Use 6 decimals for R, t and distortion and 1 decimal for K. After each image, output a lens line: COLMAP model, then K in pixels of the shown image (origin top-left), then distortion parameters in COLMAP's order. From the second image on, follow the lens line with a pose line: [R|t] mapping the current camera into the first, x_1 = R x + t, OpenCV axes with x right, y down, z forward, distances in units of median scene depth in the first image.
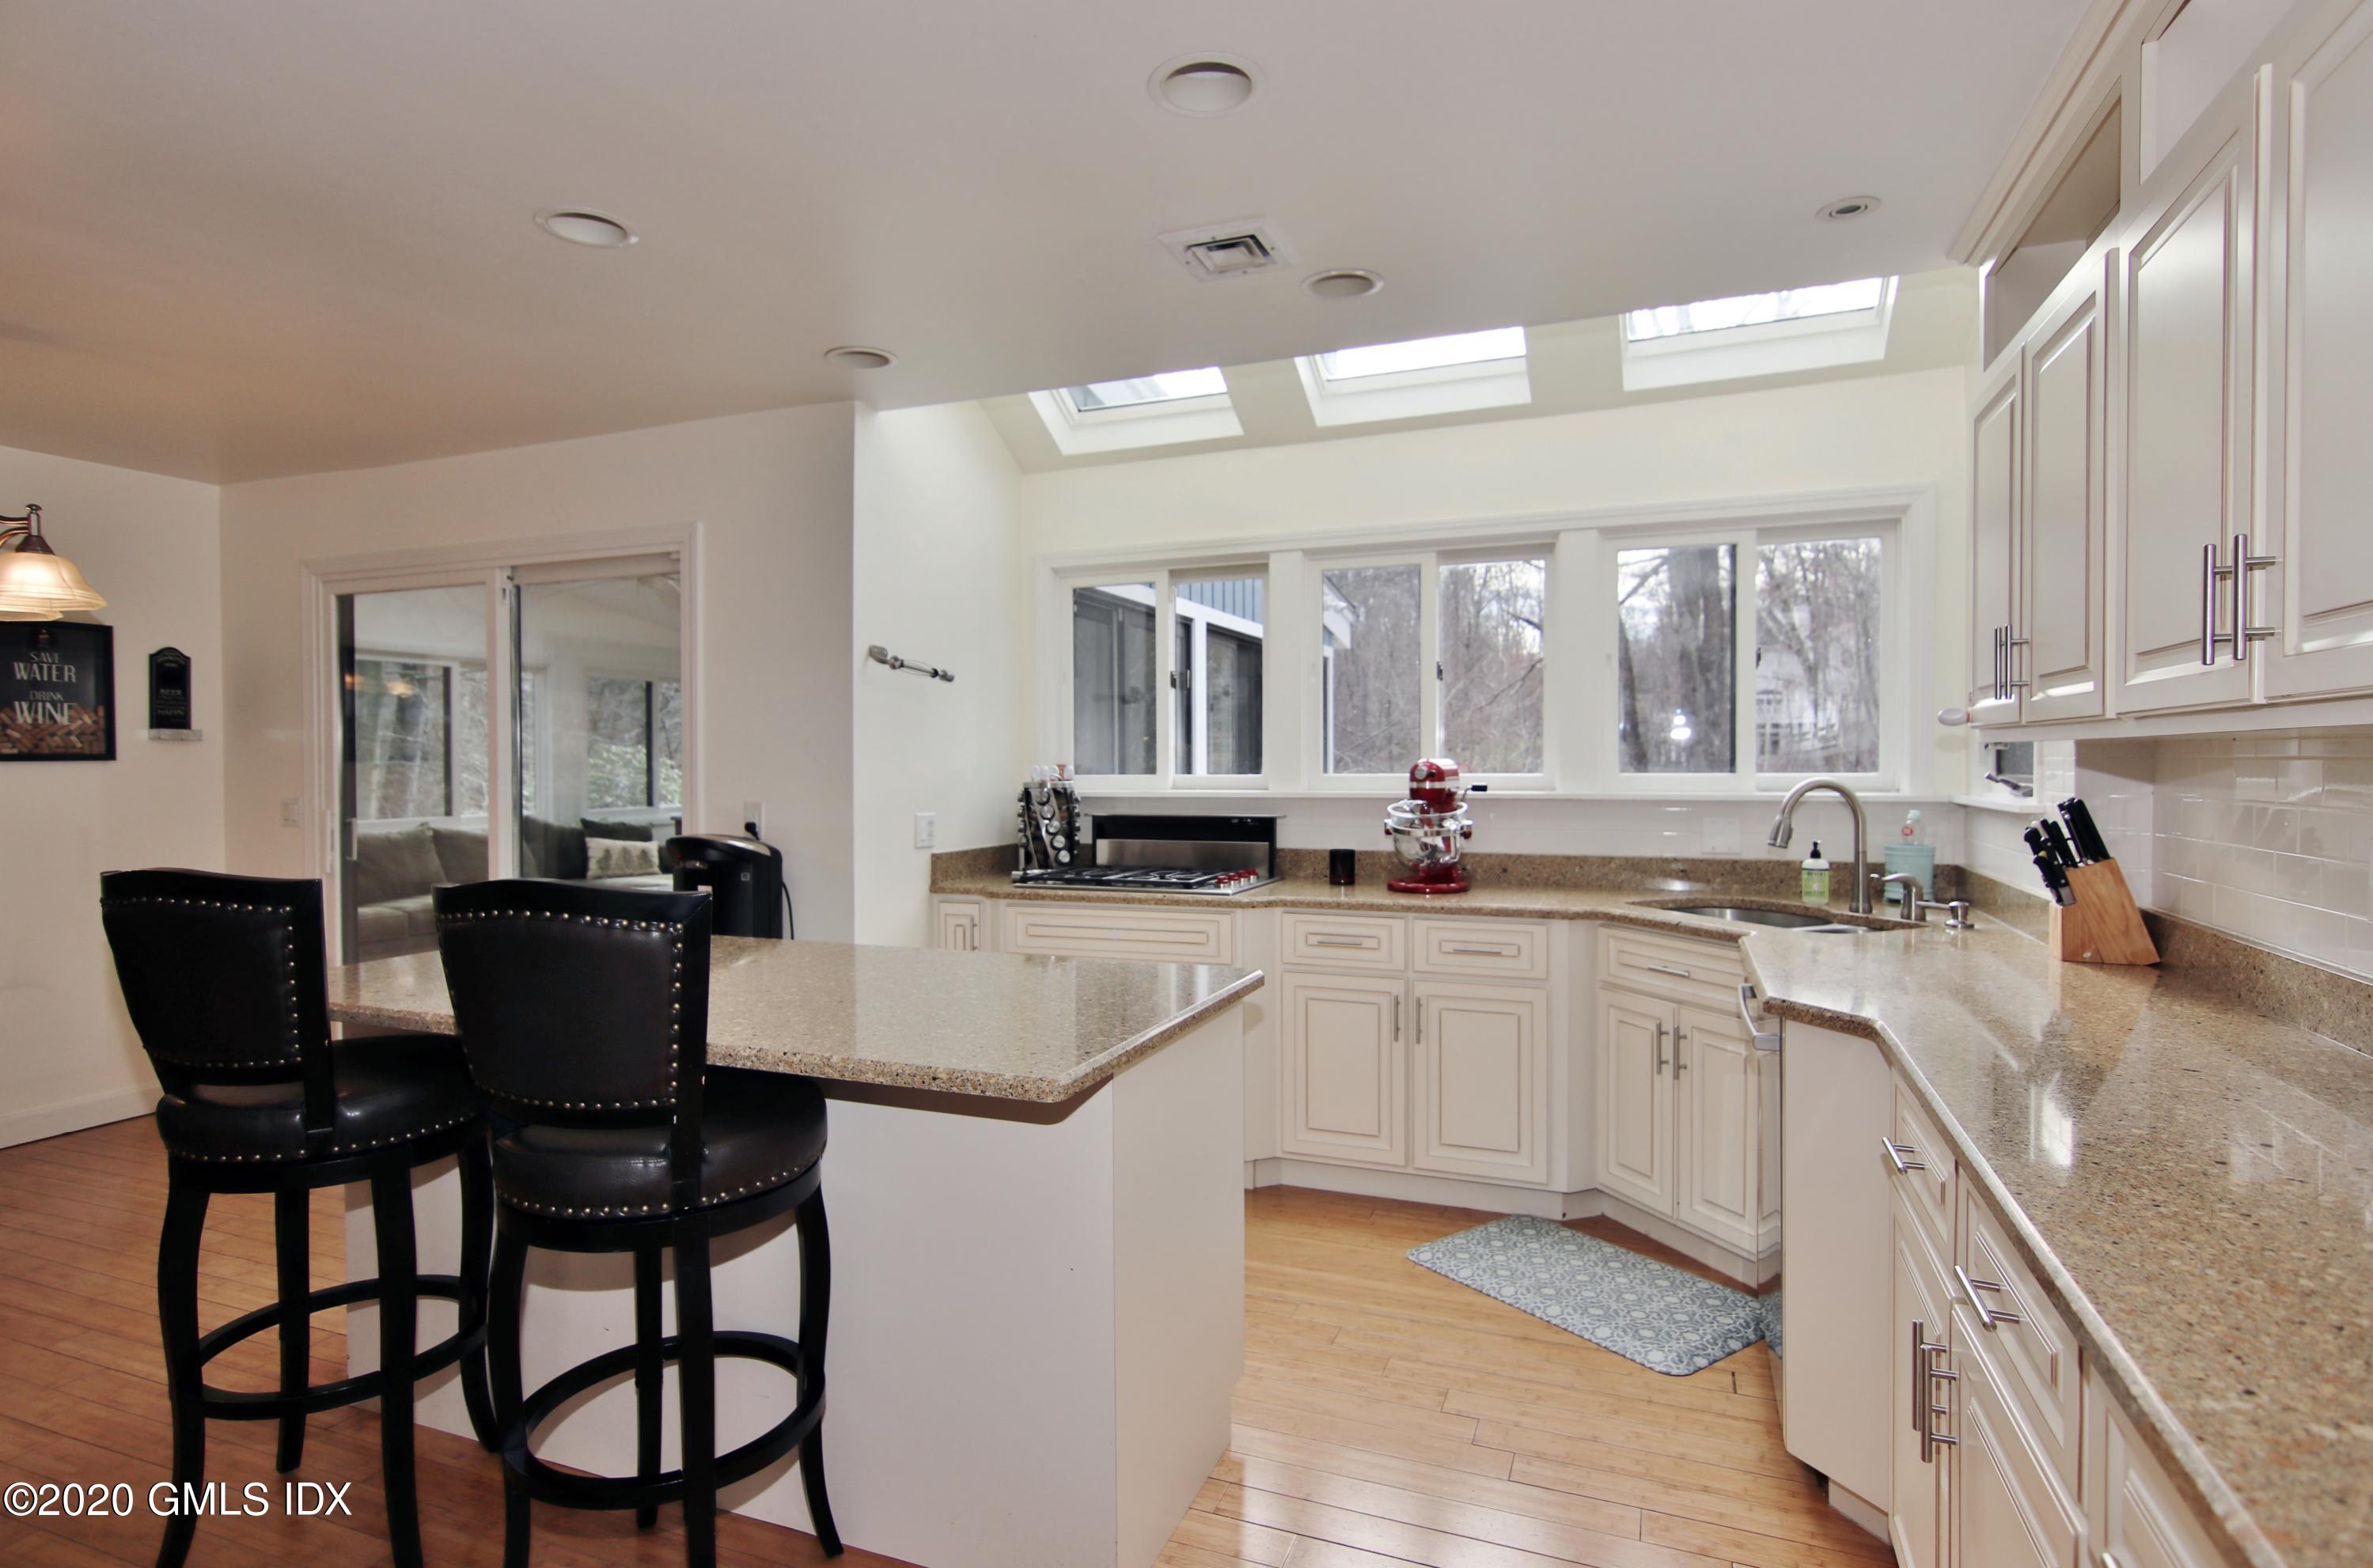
lens RADIAL K [[1205.6, 0, 1180.8], [0, 1205.6, 767.7], [0, 0, 1]] dist [-0.001652, -0.011507]
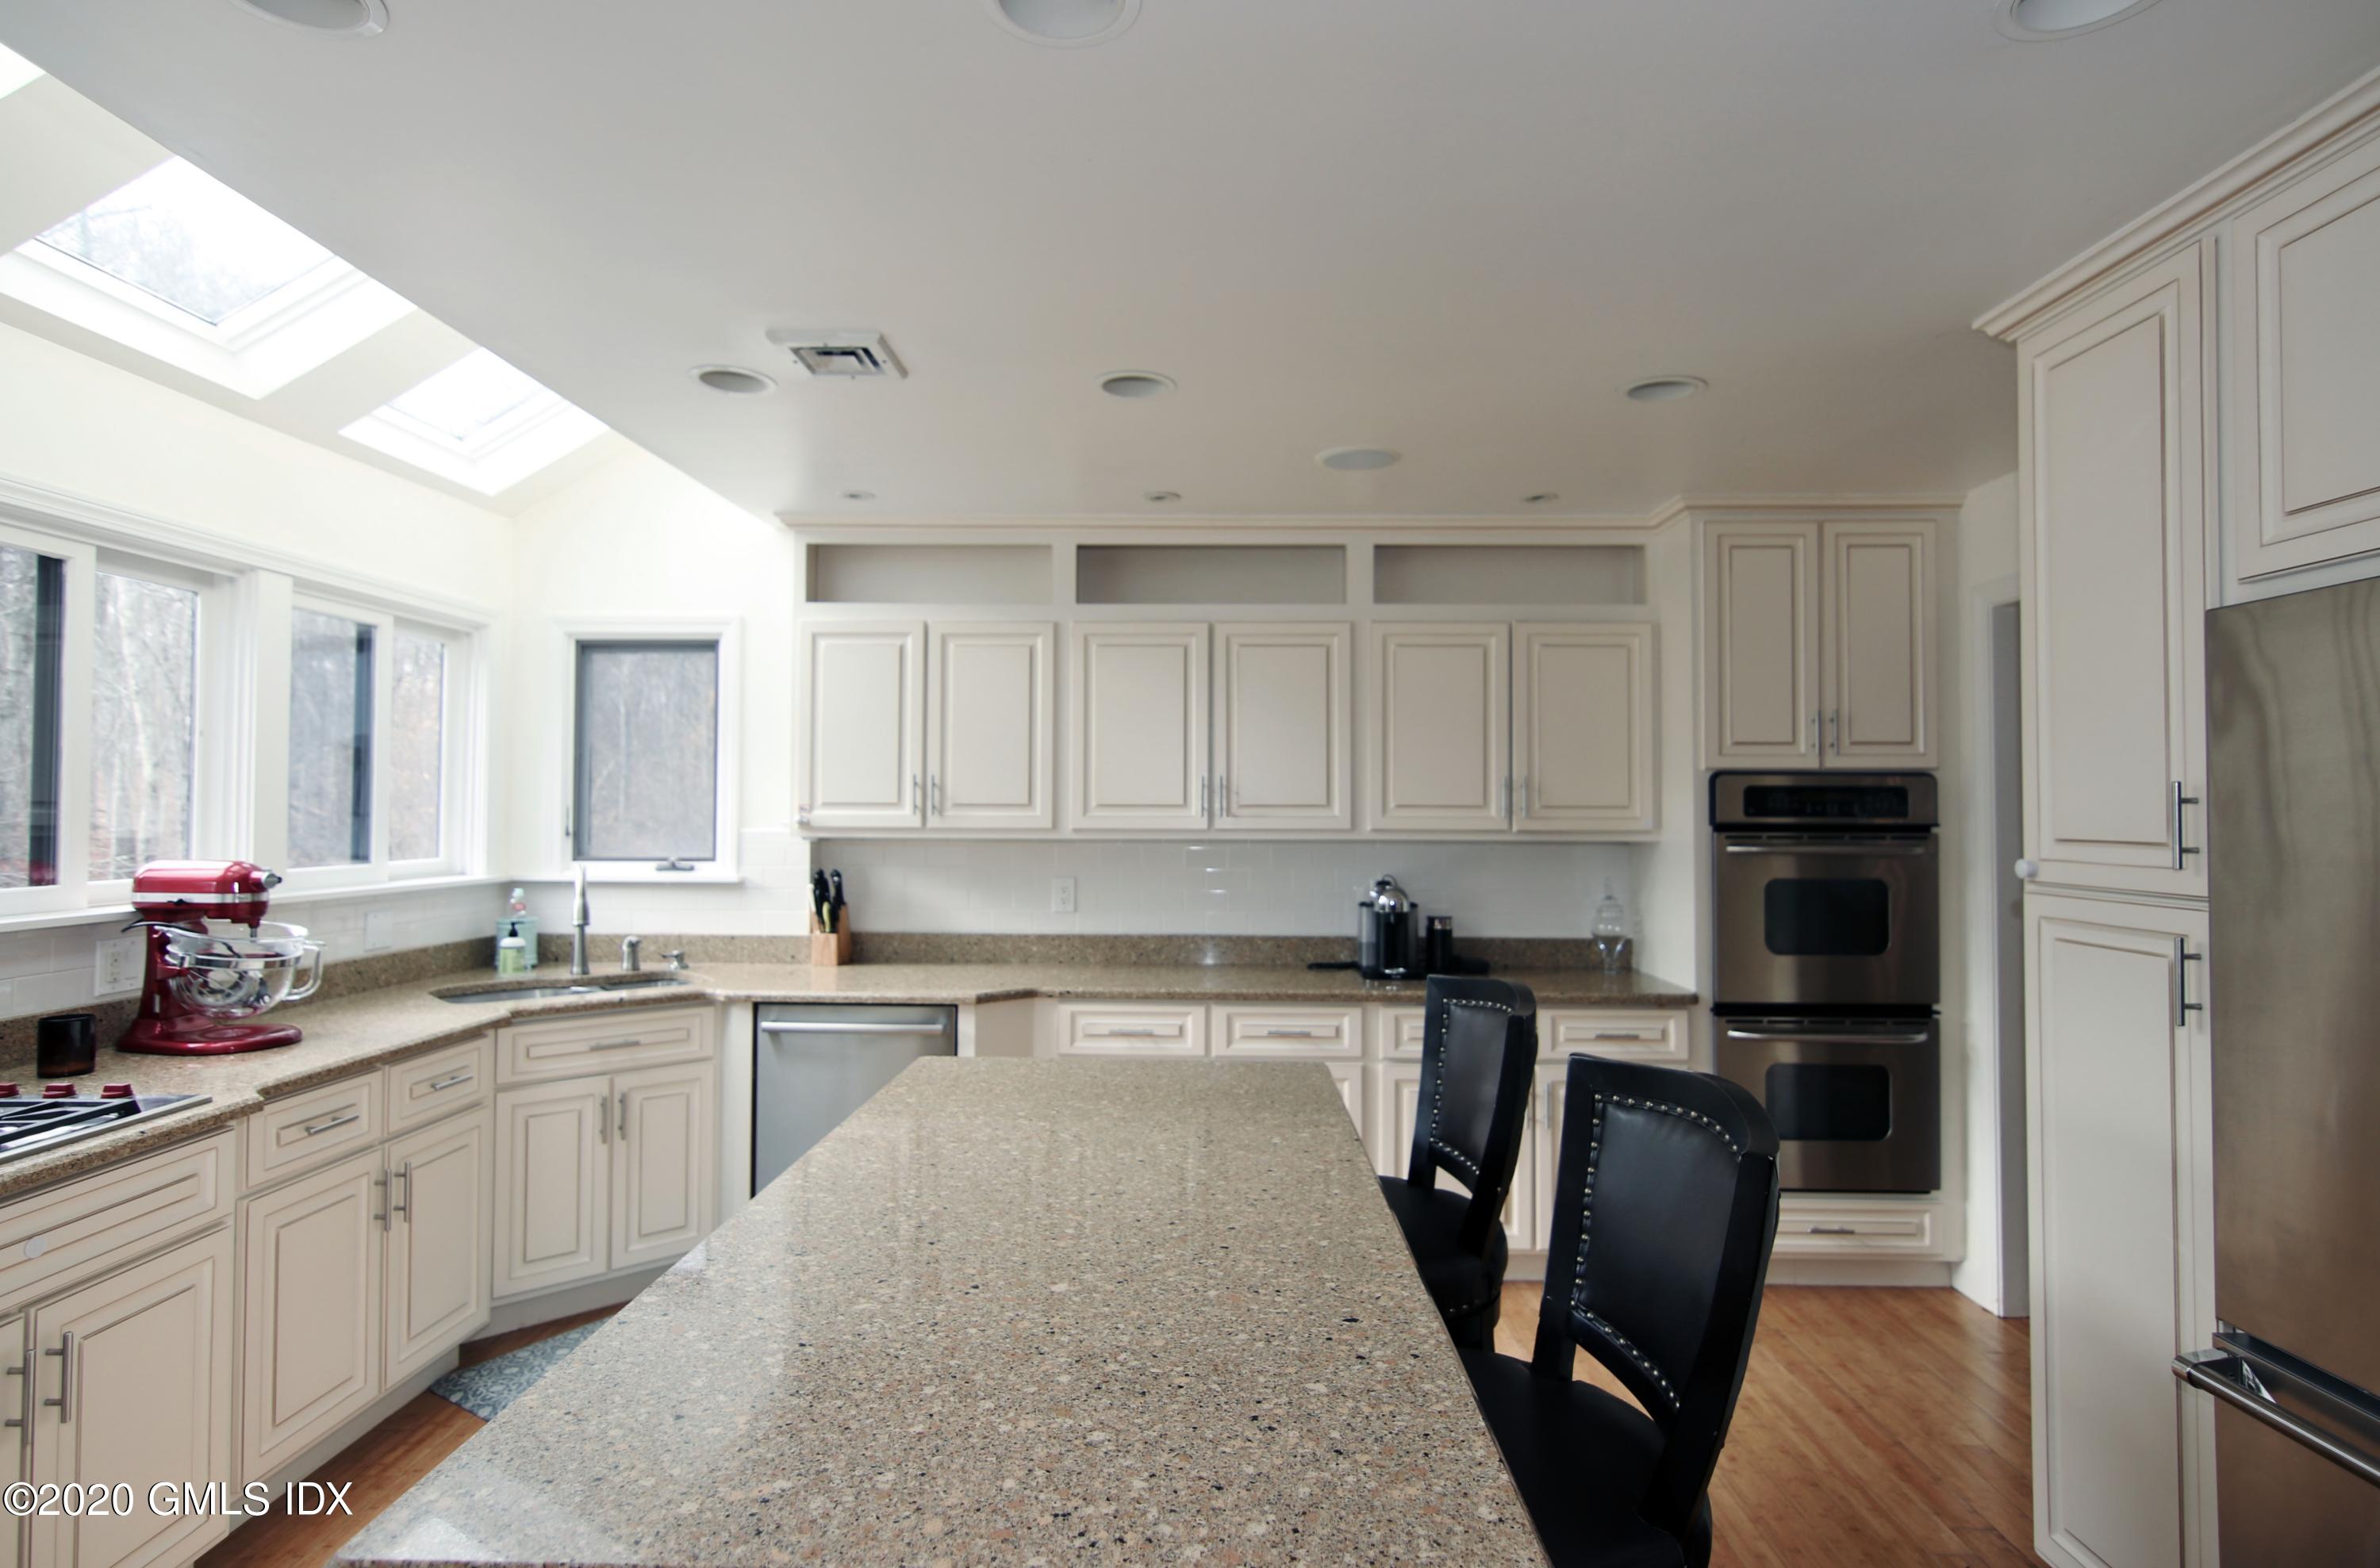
lens RADIAL K [[1209.1, 0, 1183.3], [0, 1209.1, 783.7], [0, 0, 1]] dist [-0.001652, -0.011507]
pose [[-0.338580, 0.023641, 0.940641, -0.596006], [0.003062, 0.999707, -0.024023, -0.029985], [-0.940933, -0.005254, -0.338553, 0.654789]]
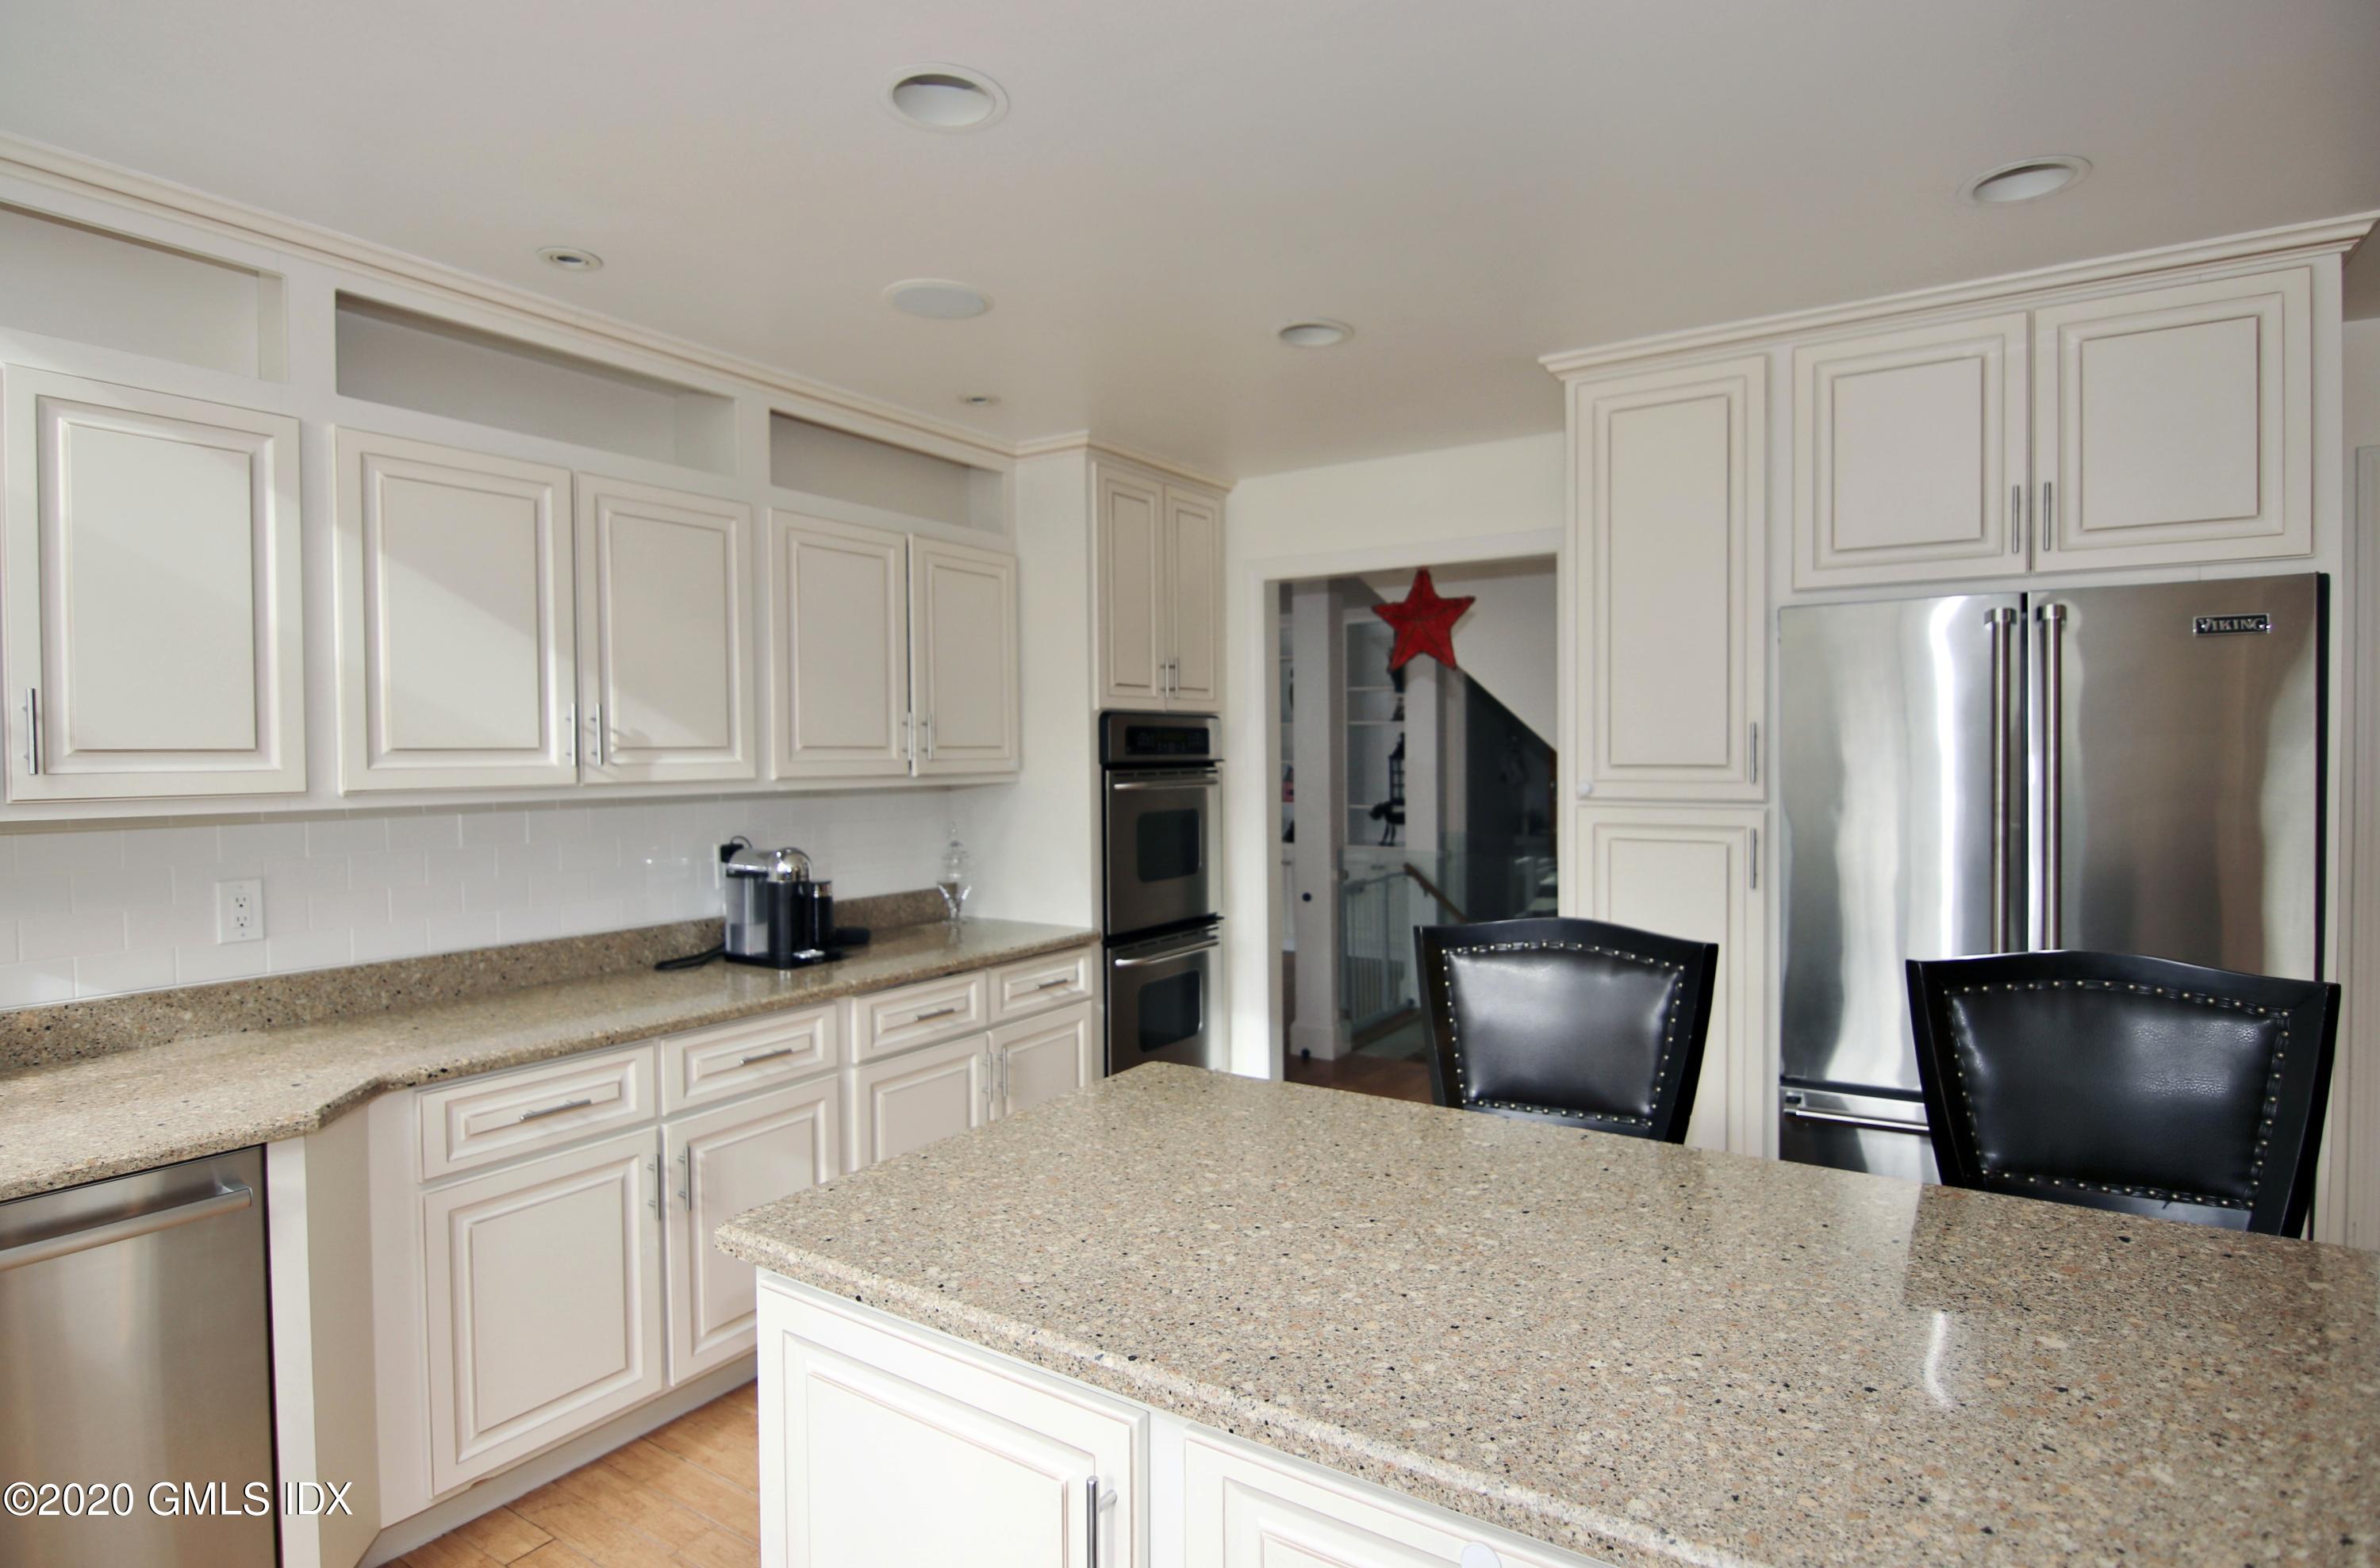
lens RADIAL K [[1209.1, 0, 1184.0], [0, 1209.1, 781.9], [0, 0, 1]] dist [-0.001652, -0.011507]
pose [[-0.976284, 0.007393, 0.216368, -0.151409], [0.014108, 0.999465, 0.029507, -0.032322], [-0.216034, 0.031859, -0.975866, 0.861752]]
